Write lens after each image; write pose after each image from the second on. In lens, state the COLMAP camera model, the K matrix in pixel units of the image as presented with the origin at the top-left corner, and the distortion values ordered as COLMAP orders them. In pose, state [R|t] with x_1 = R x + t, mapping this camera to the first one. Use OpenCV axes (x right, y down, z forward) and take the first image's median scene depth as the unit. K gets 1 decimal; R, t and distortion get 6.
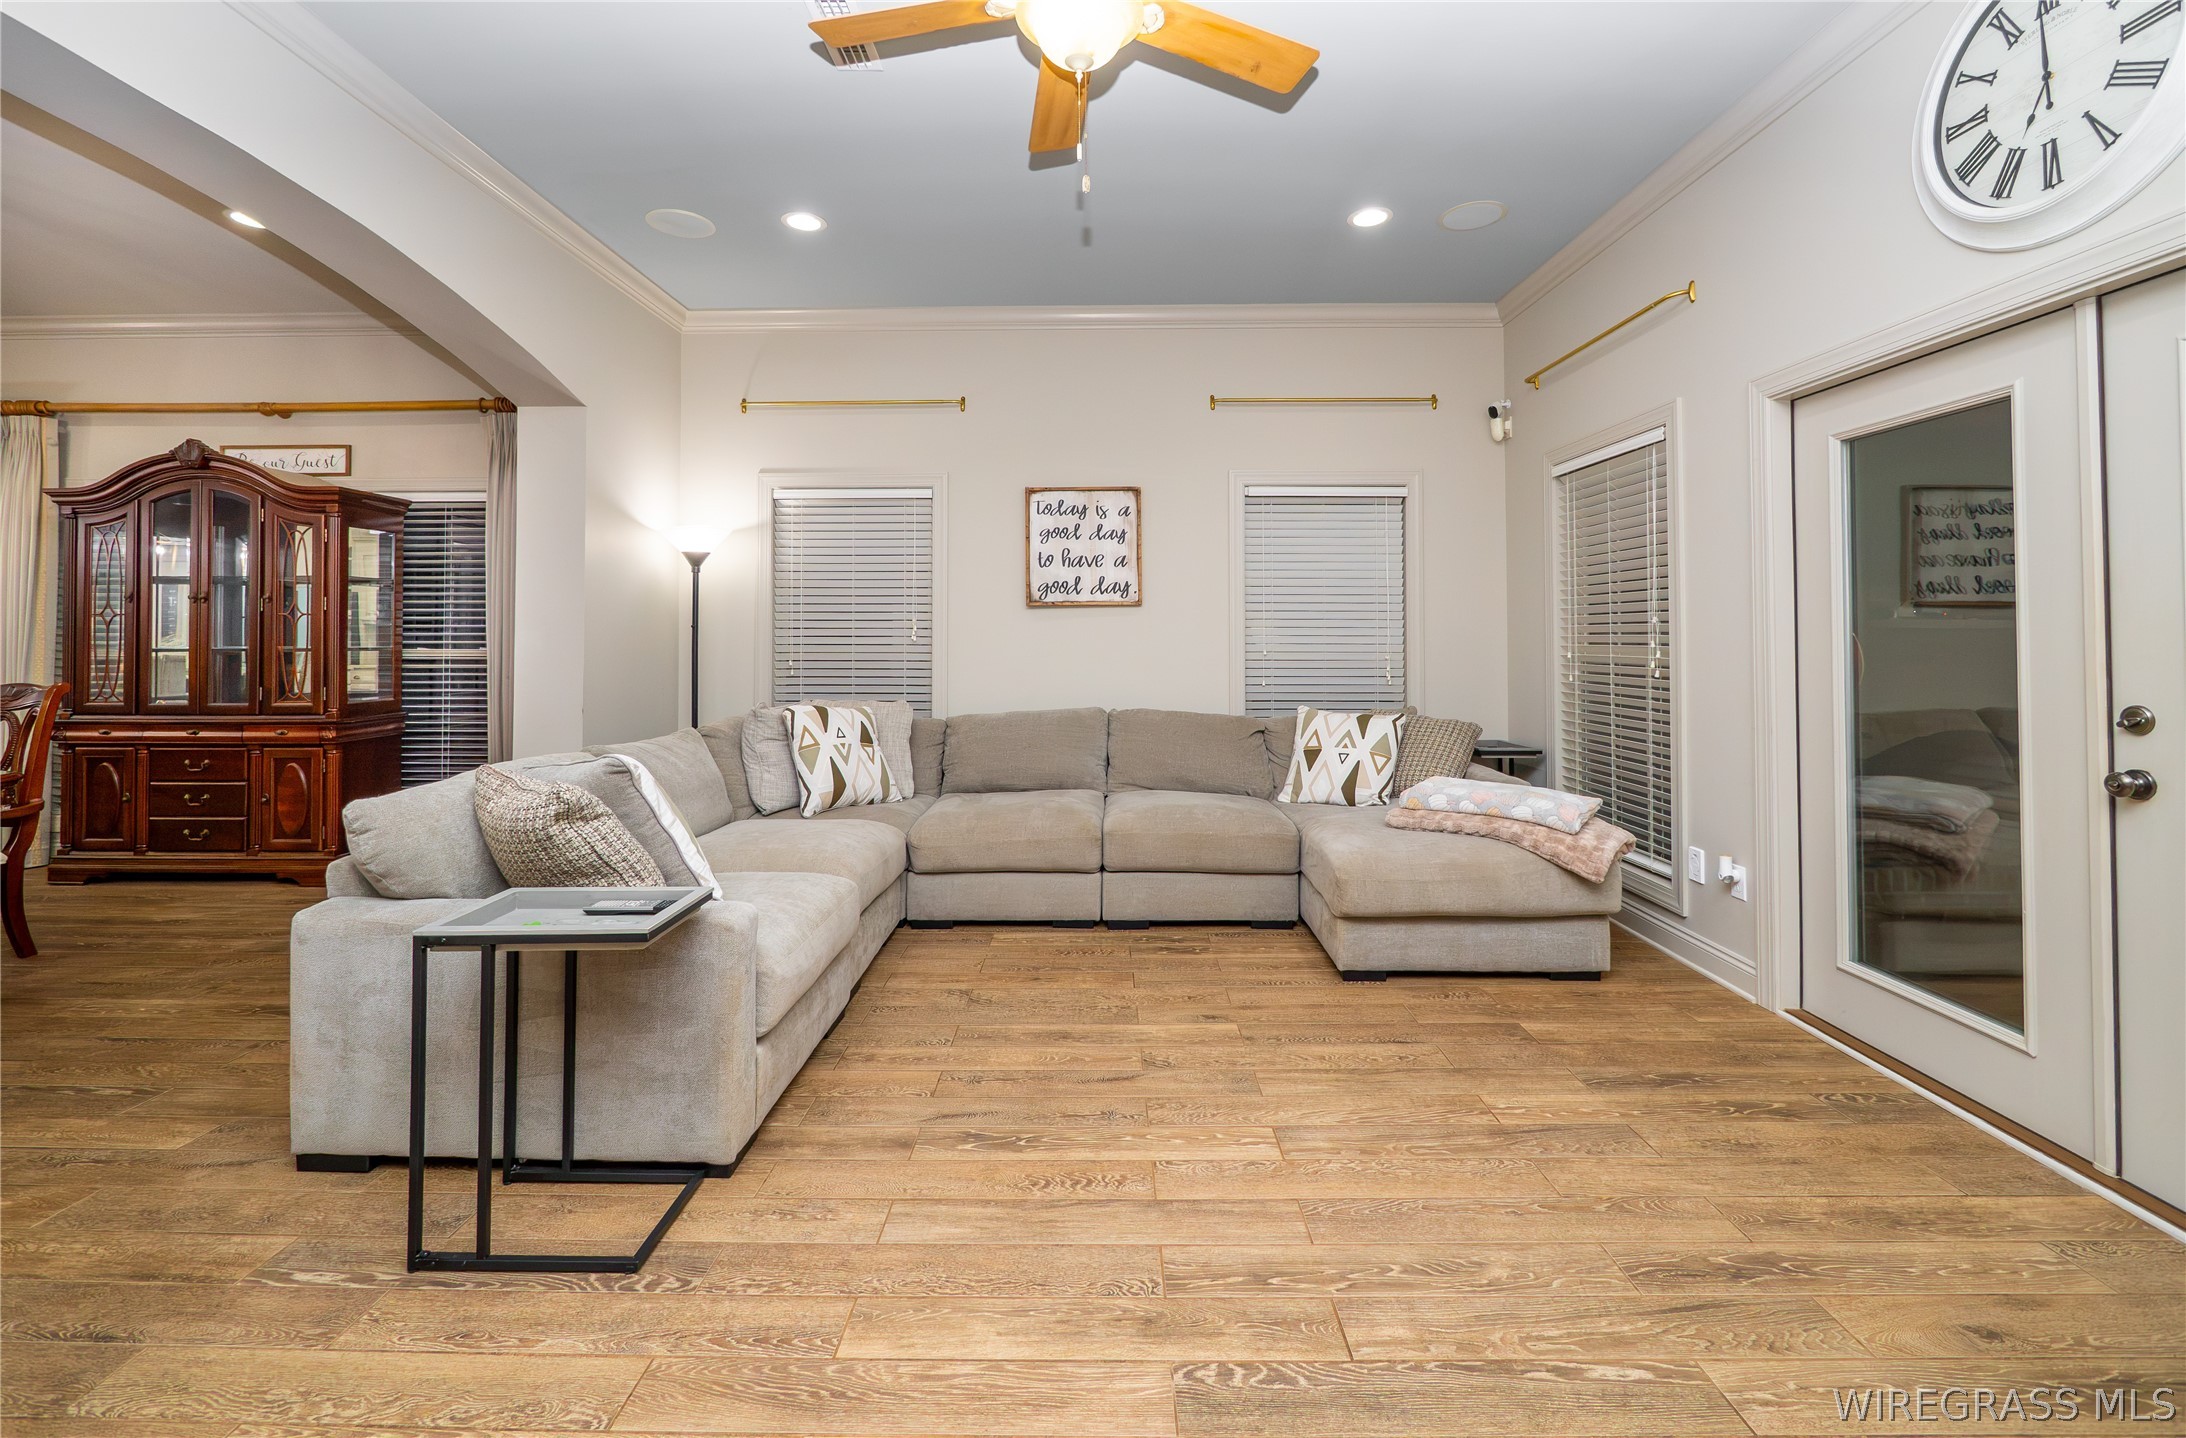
lens RADIAL K [[909.1, 0, 1100.9], [0, 909.1, 618.8], [0, 0, 1]] dist [-0.007749, 0.000515]
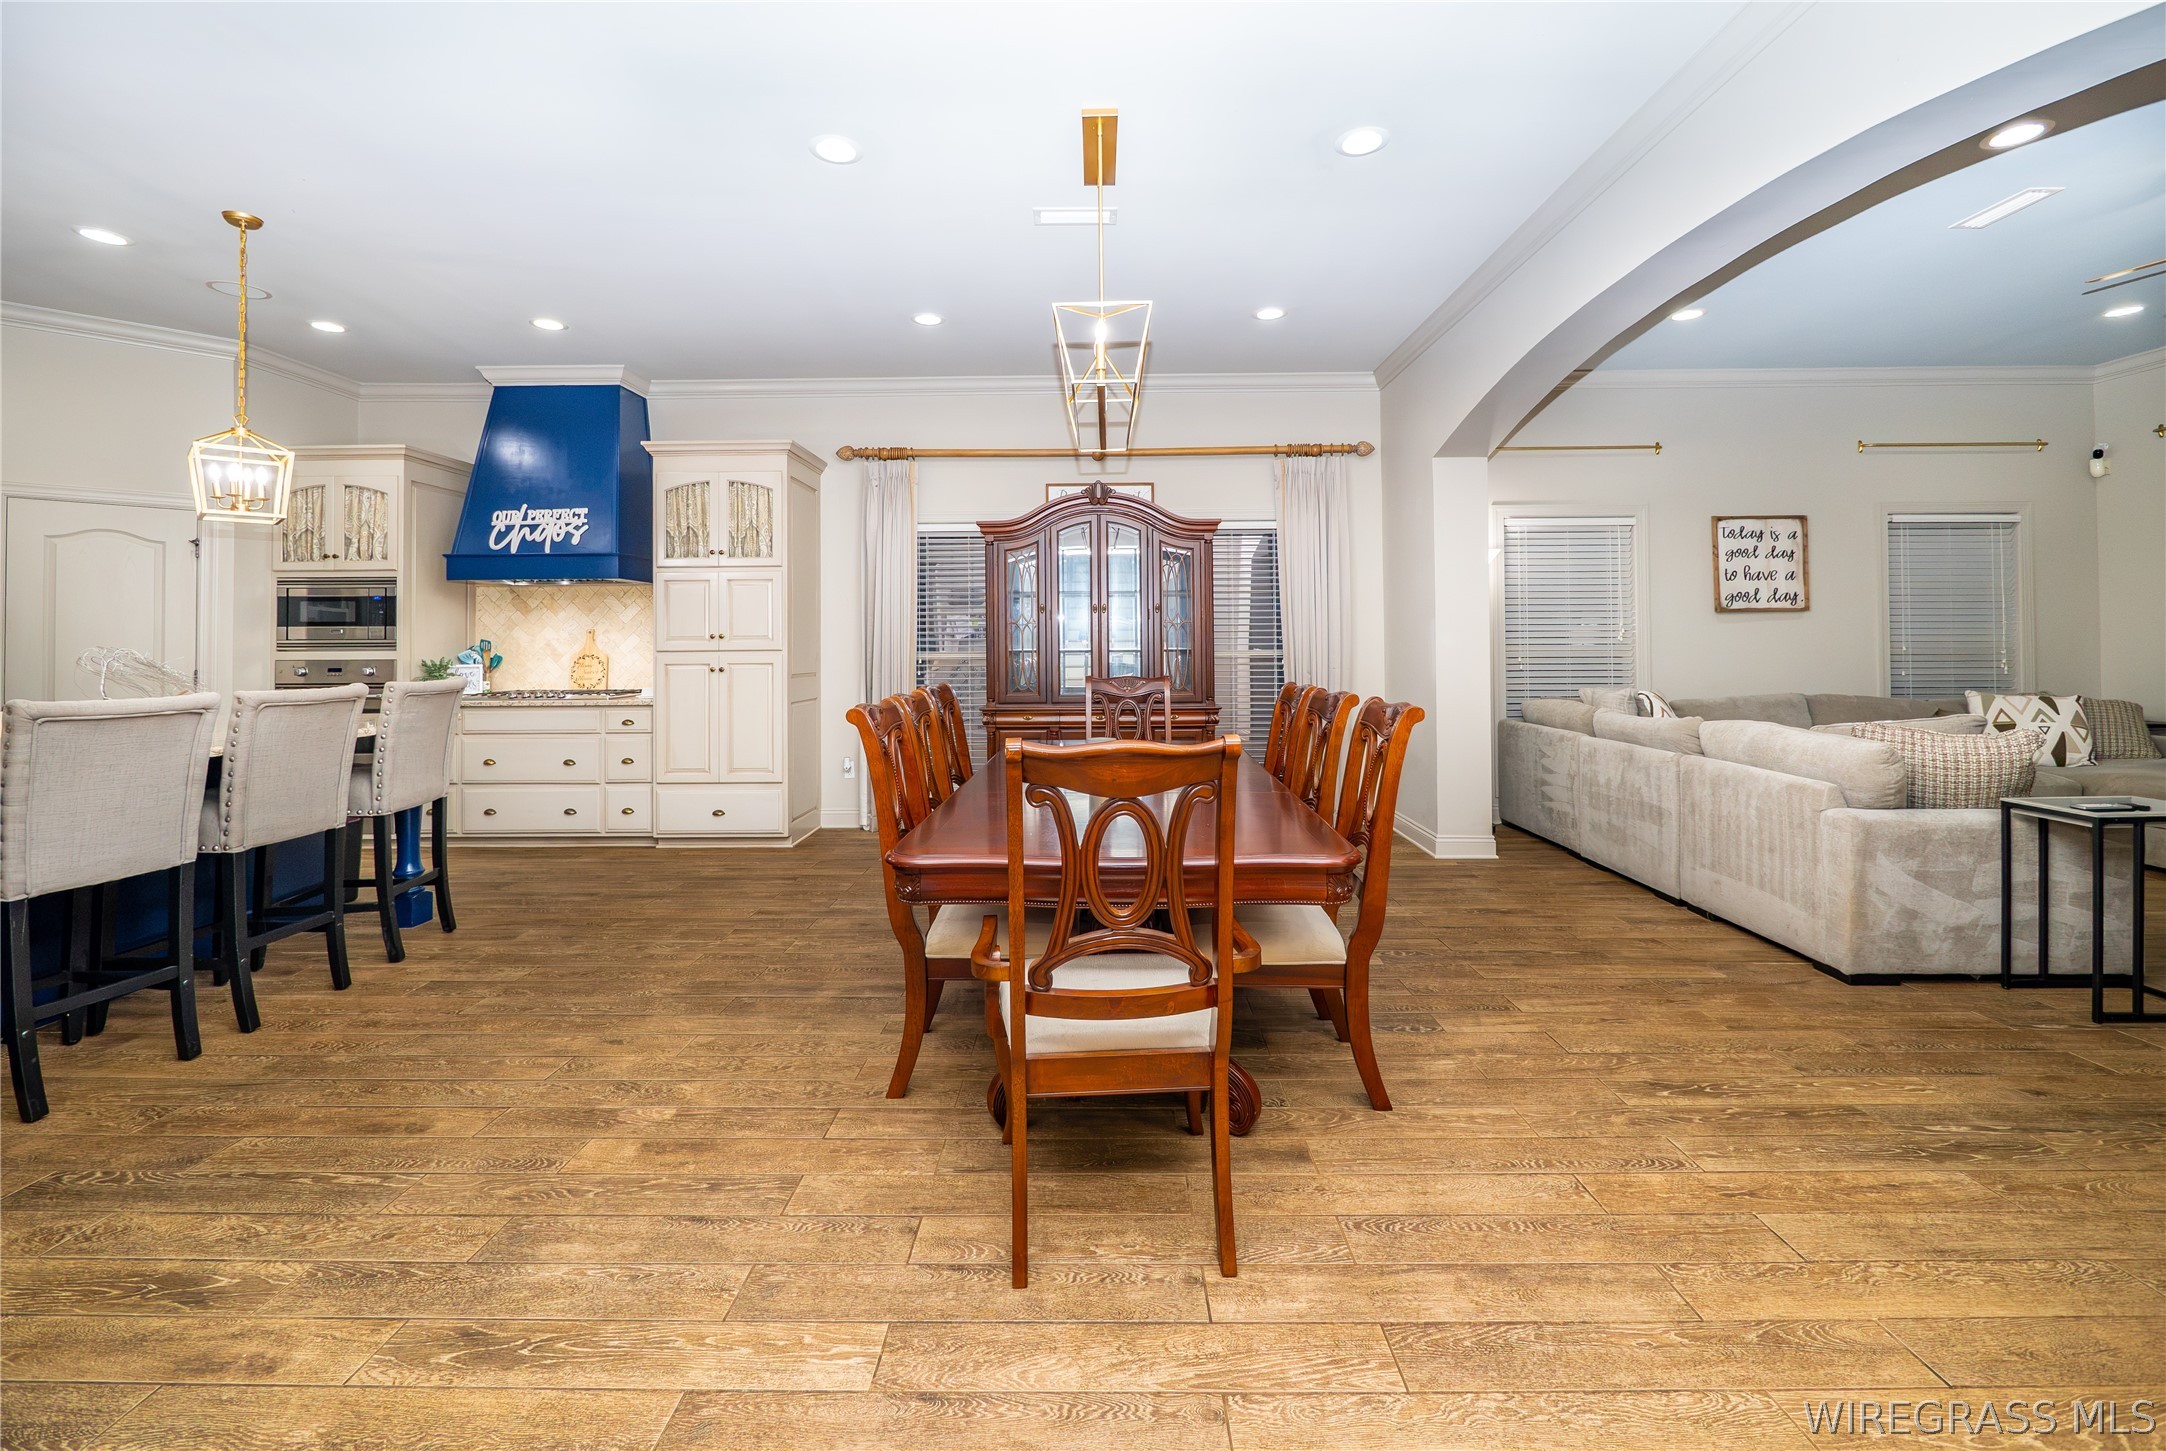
lens RADIAL K [[897.5, 0, 1085.4], [0, 897.5, 628.4], [0, 0, 1]] dist [-0.008307, 0.000229]
pose [[0.999981, -0.005353, -0.003181, -1.059356], [0.005370, 0.999970, 0.005570, -0.003646], [0.003151, -0.005587, 0.999979, -0.247245]]
